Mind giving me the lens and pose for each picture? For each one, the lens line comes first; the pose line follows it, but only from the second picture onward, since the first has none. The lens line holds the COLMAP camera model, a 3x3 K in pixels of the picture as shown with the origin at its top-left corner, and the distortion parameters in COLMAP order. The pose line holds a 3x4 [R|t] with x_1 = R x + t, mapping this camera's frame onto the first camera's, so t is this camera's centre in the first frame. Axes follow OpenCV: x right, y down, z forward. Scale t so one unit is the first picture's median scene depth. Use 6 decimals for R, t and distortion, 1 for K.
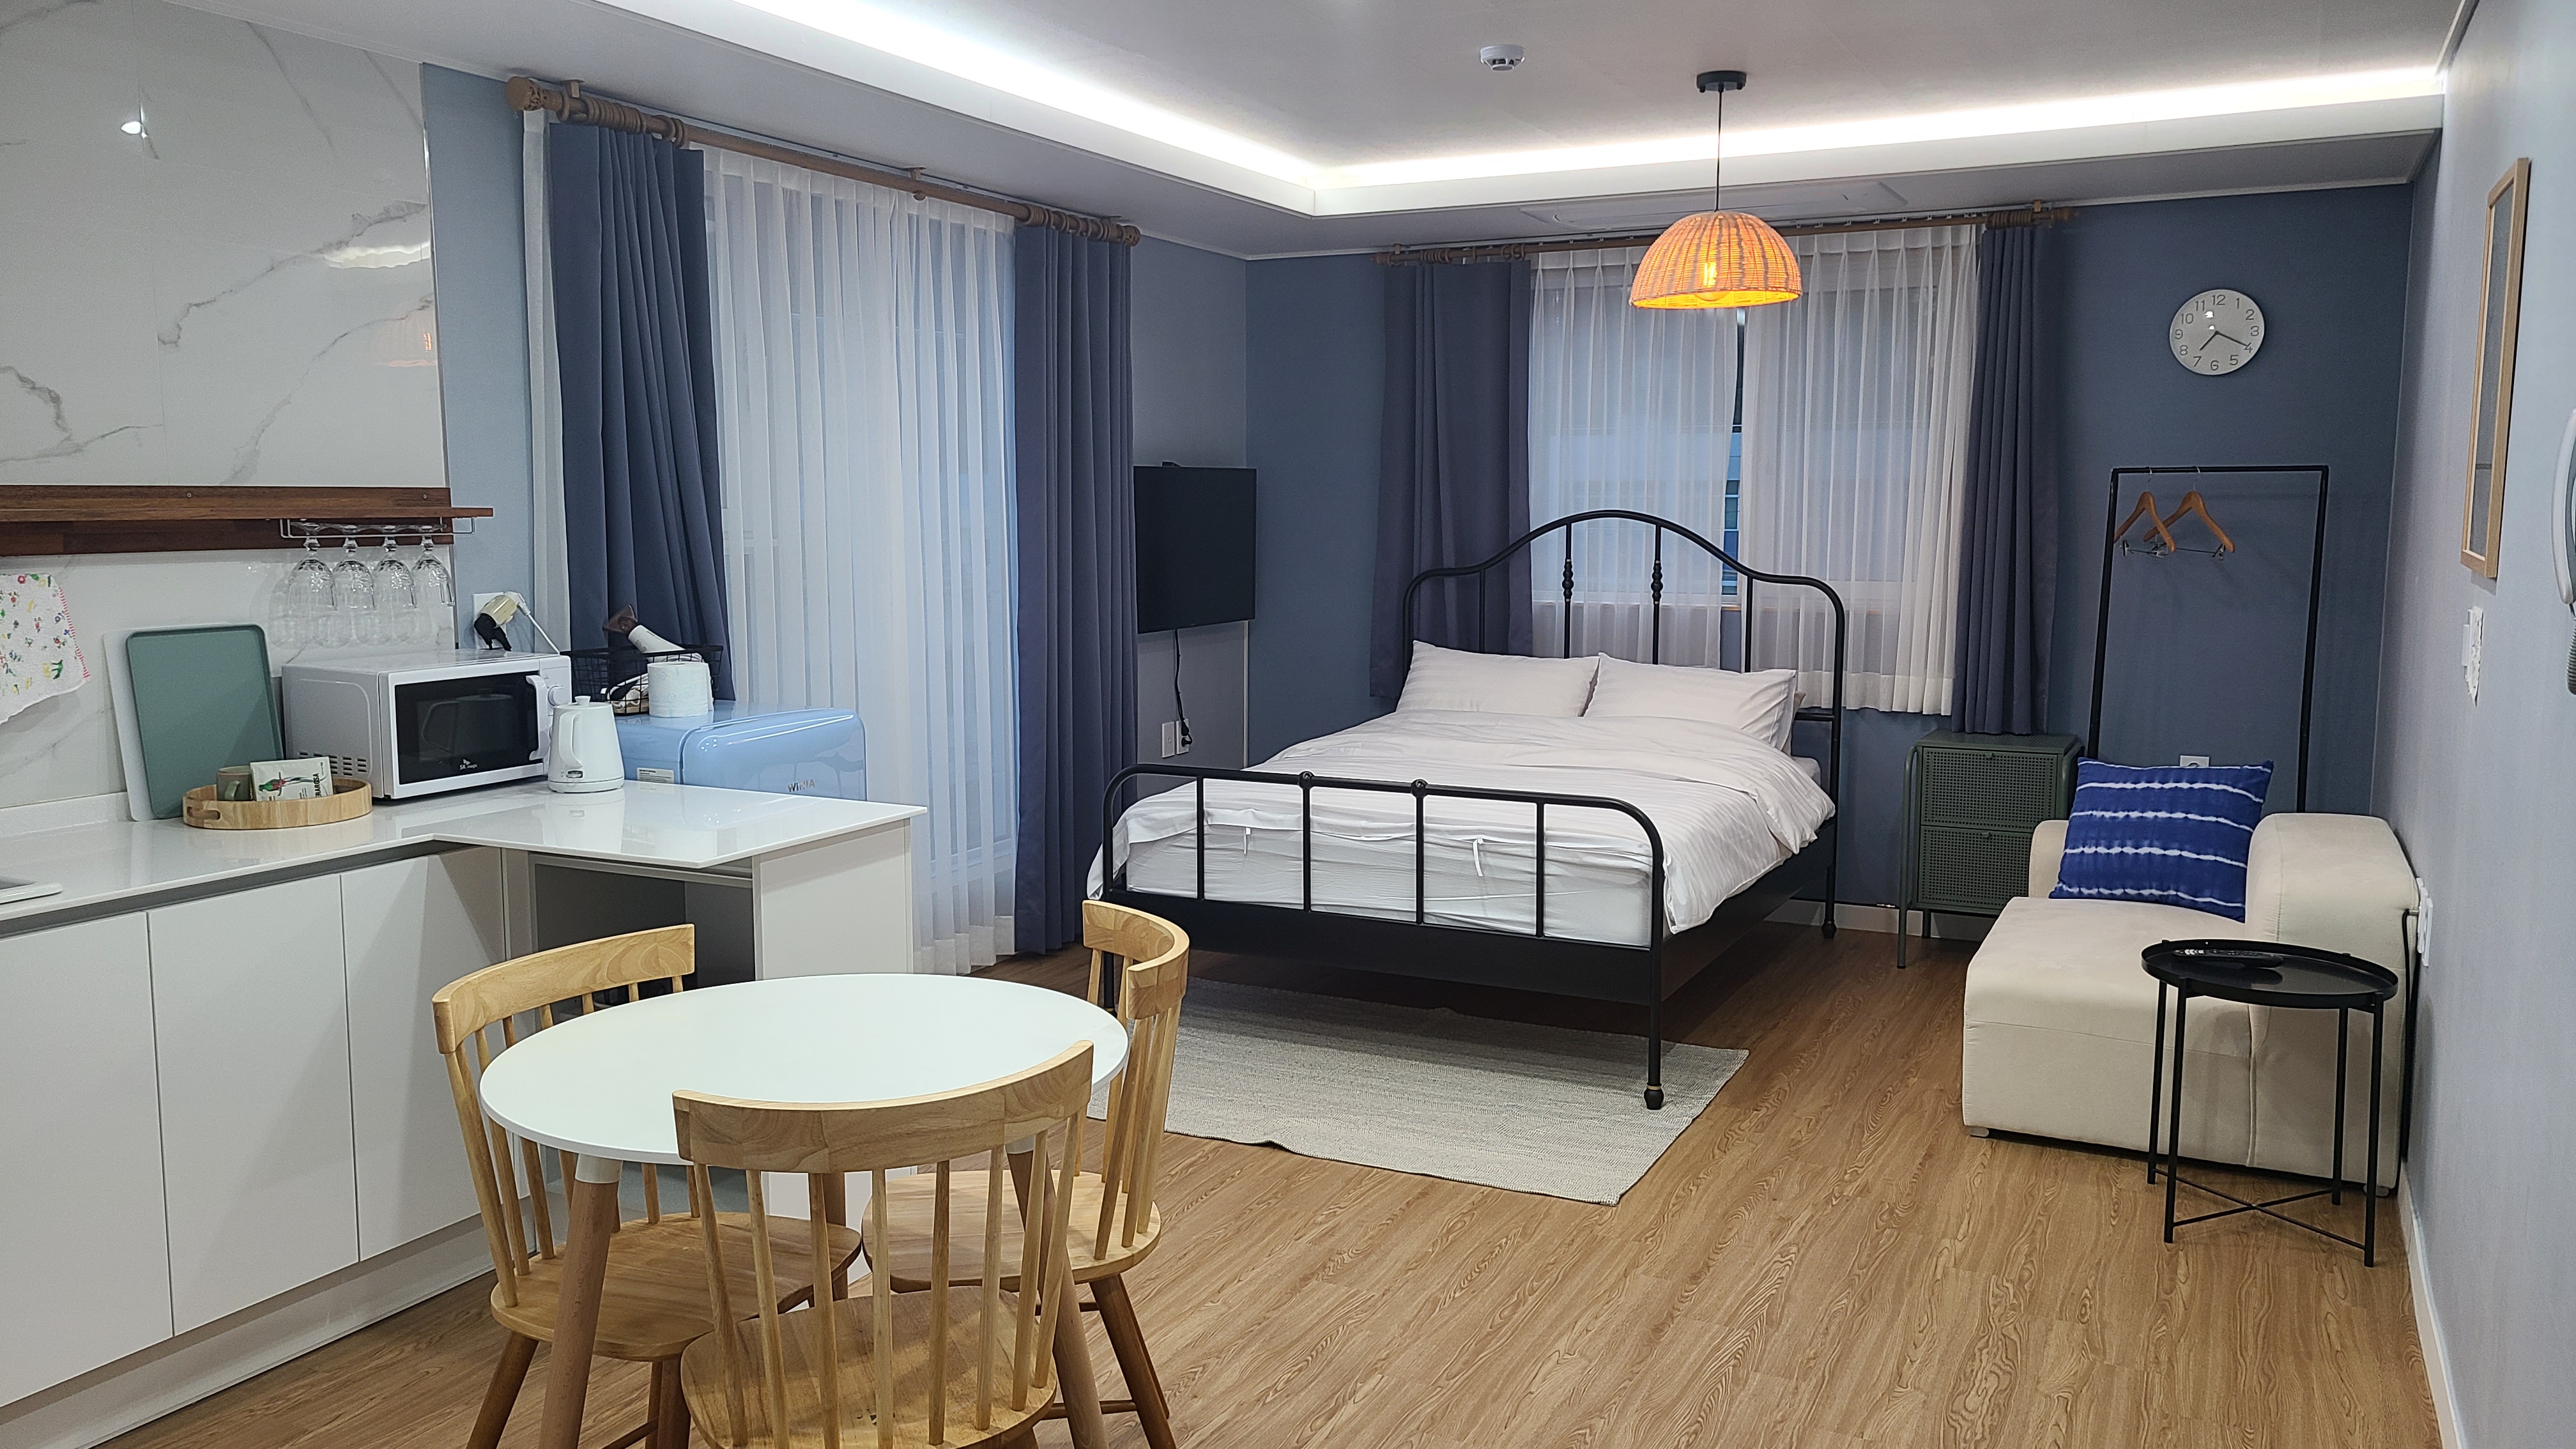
lens RADIAL K [[1876.0, 0, 1304.7], [0, 1876.0, 702.9], [0, 0, 1]] dist [0.047670, -0.003326]
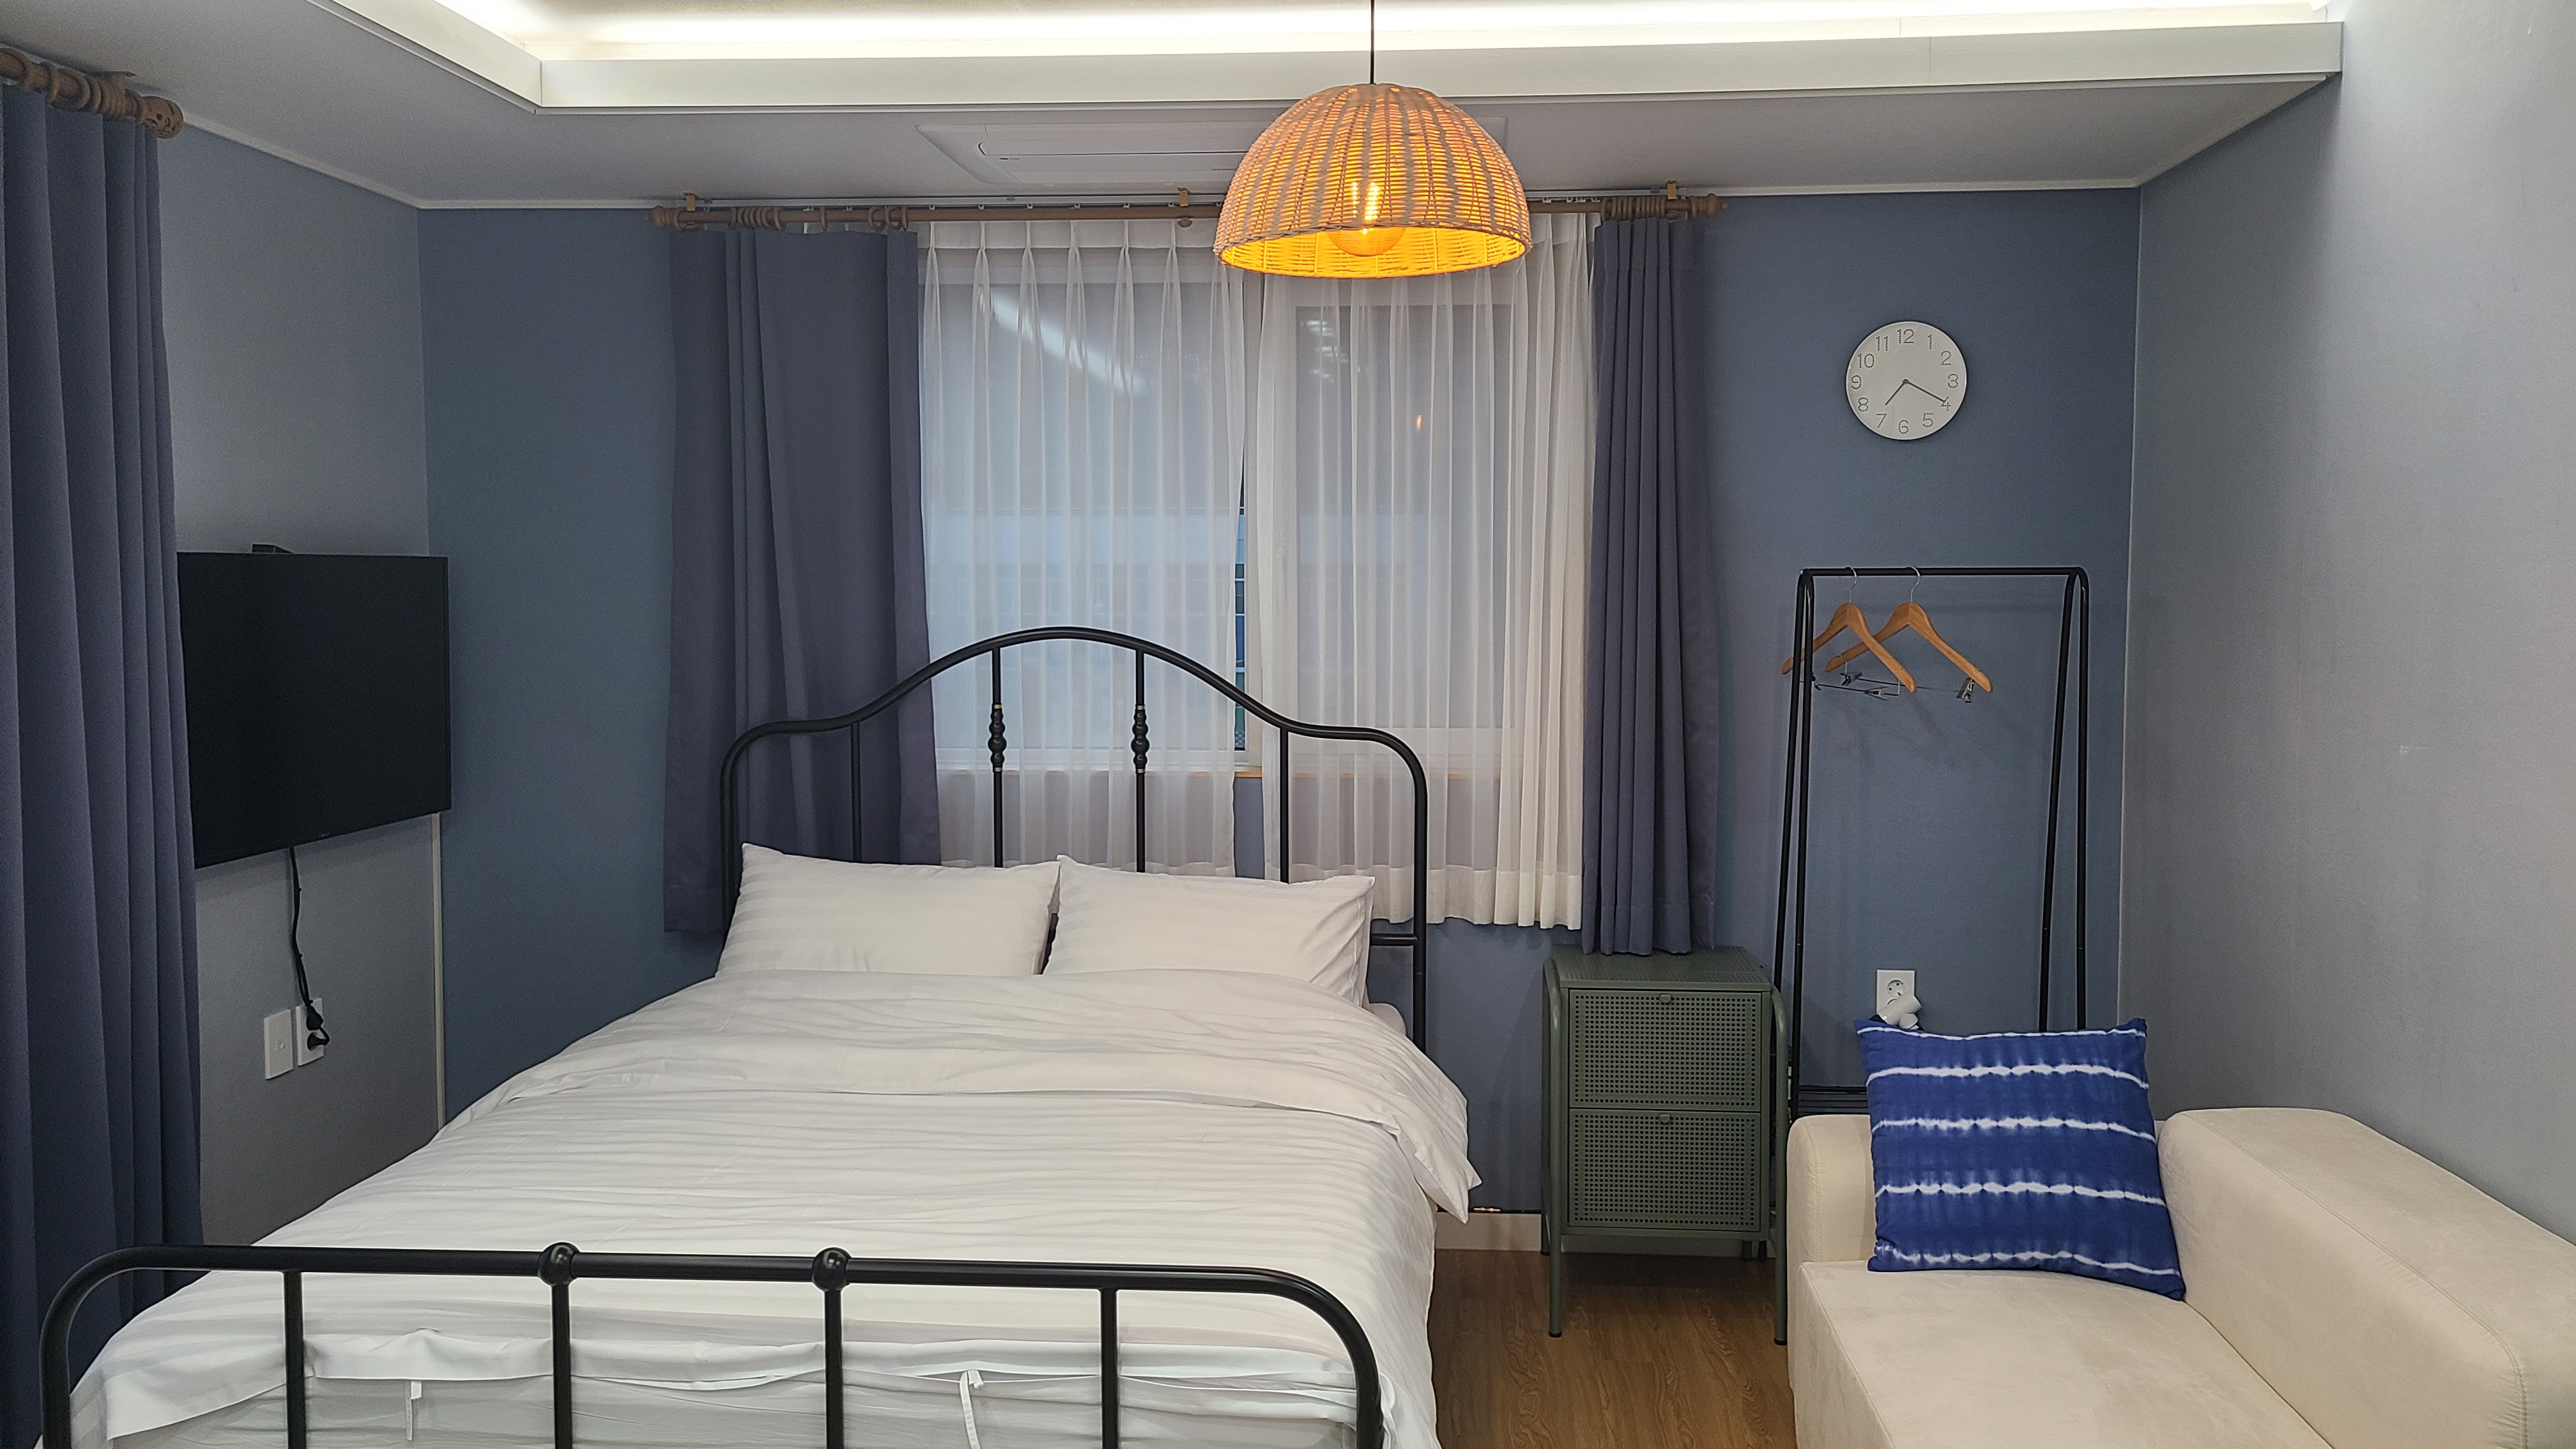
lens RADIAL K [[1876.0, 0, 1304.7], [0, 1876.0, 702.9], [0, 0, 1]] dist [0.047670, -0.003326]
pose [[0.926401, -0.024177, 0.375762, -0.001114], [0.040575, 0.998536, -0.035785, -0.054343], [-0.374346, 0.048397, 0.926025, 0.407171]]
